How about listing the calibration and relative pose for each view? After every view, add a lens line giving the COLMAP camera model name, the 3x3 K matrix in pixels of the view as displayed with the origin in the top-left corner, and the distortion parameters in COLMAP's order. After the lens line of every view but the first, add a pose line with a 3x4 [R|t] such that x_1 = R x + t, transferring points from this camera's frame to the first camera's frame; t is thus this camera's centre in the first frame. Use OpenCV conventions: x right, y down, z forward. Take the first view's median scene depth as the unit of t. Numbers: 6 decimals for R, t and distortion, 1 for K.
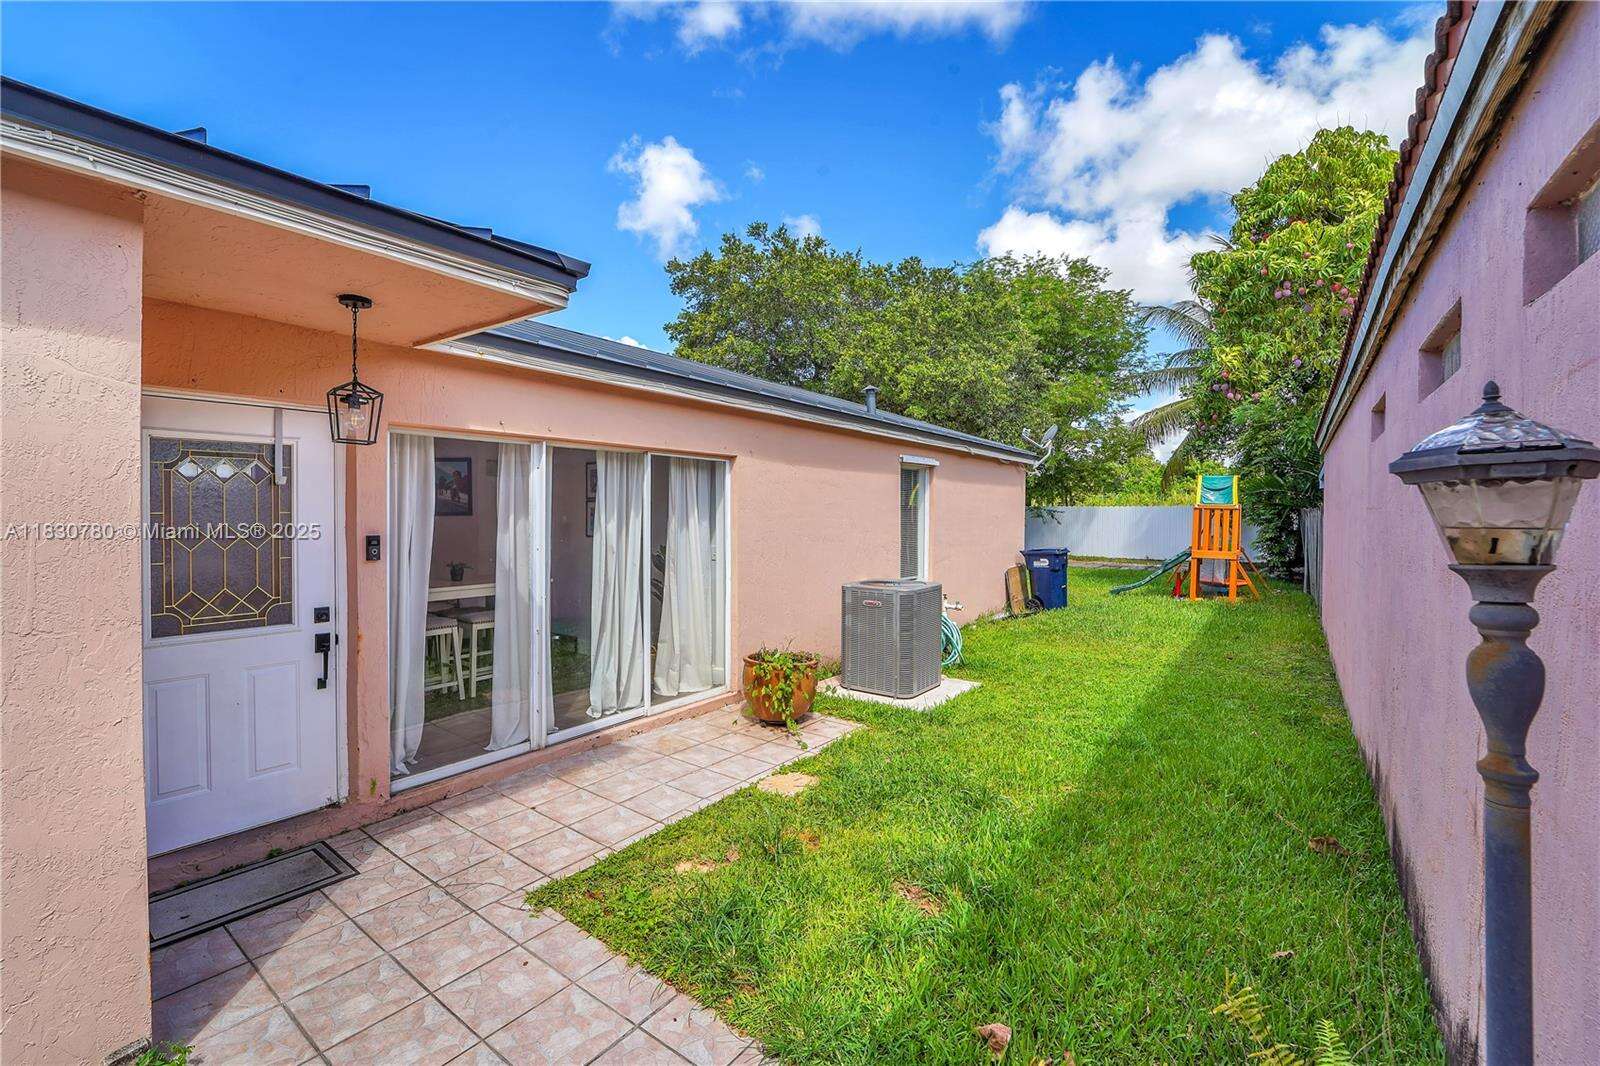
lens RADIAL K [[676.2, 0, 780.0], [0, 676.2, 534.1], [0, 0, 1]] dist [-0.001791, -0.000264]
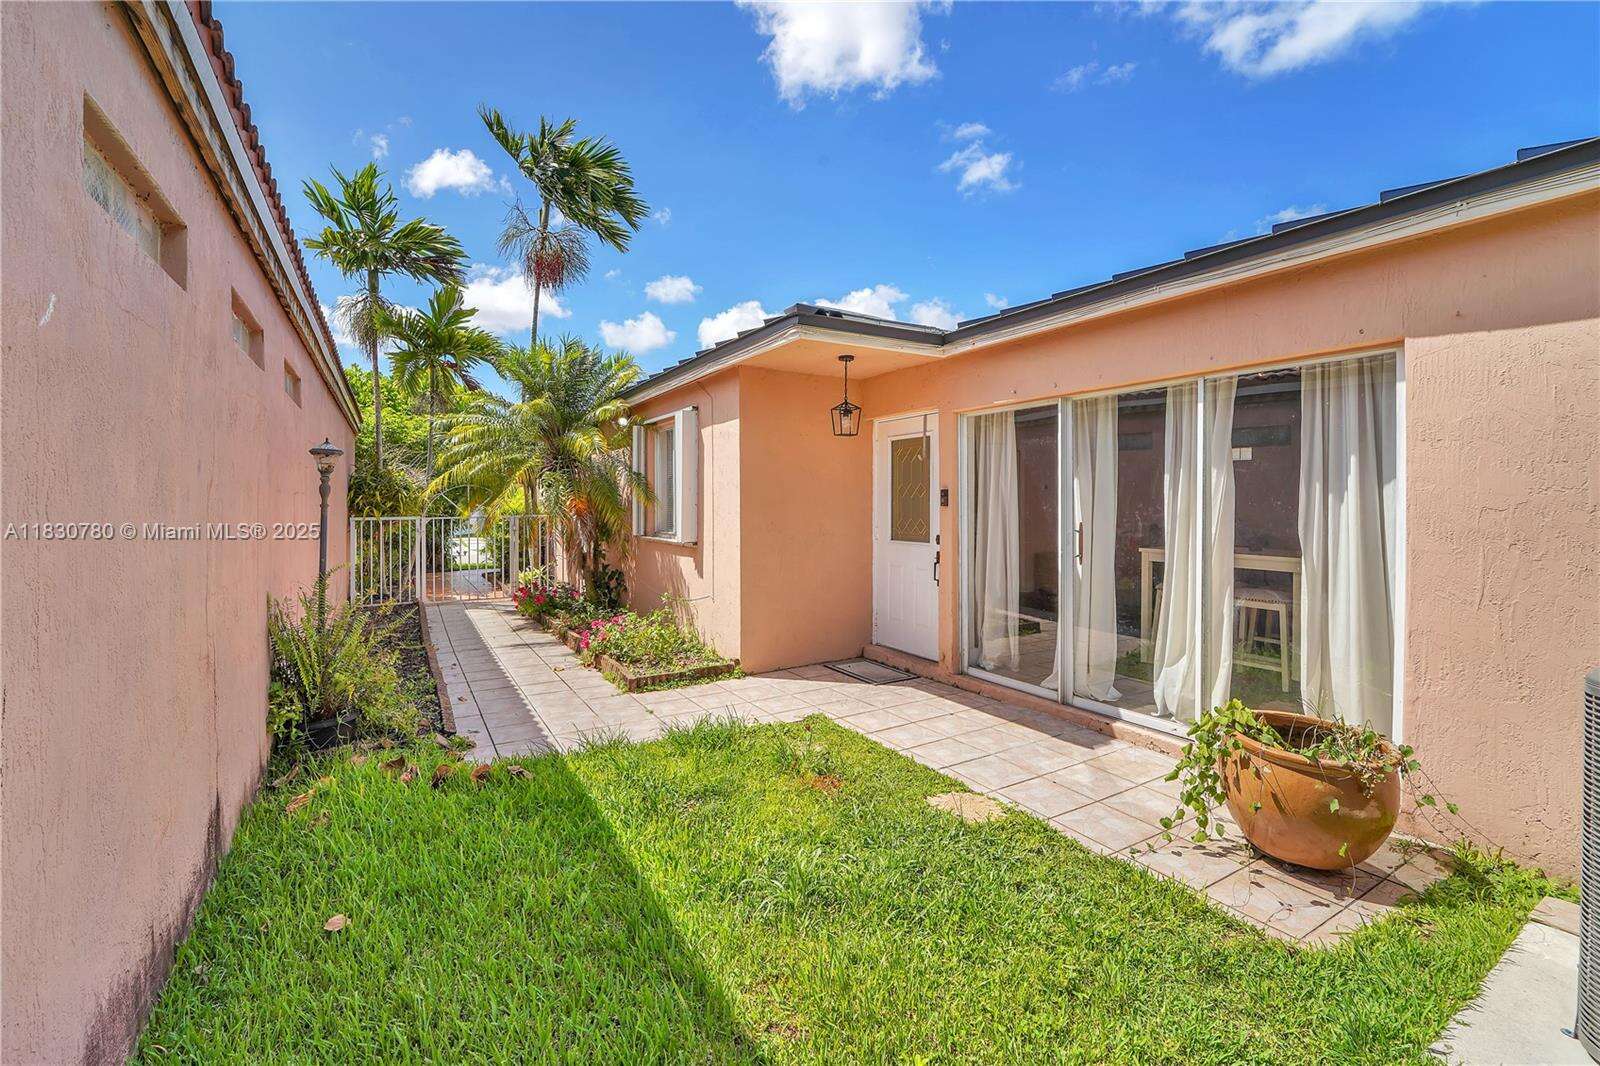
lens RADIAL K [[676.2, 0, 780.0], [0, 676.2, 534.1], [0, 0, 1]] dist [-0.001791, -0.000264]
pose [[-0.369359, 0.055388, -0.927635, 0.854925], [-0.021144, 0.997463, 0.067976, 0.006096], [0.929046, 0.044722, -0.367250, 1.141739]]
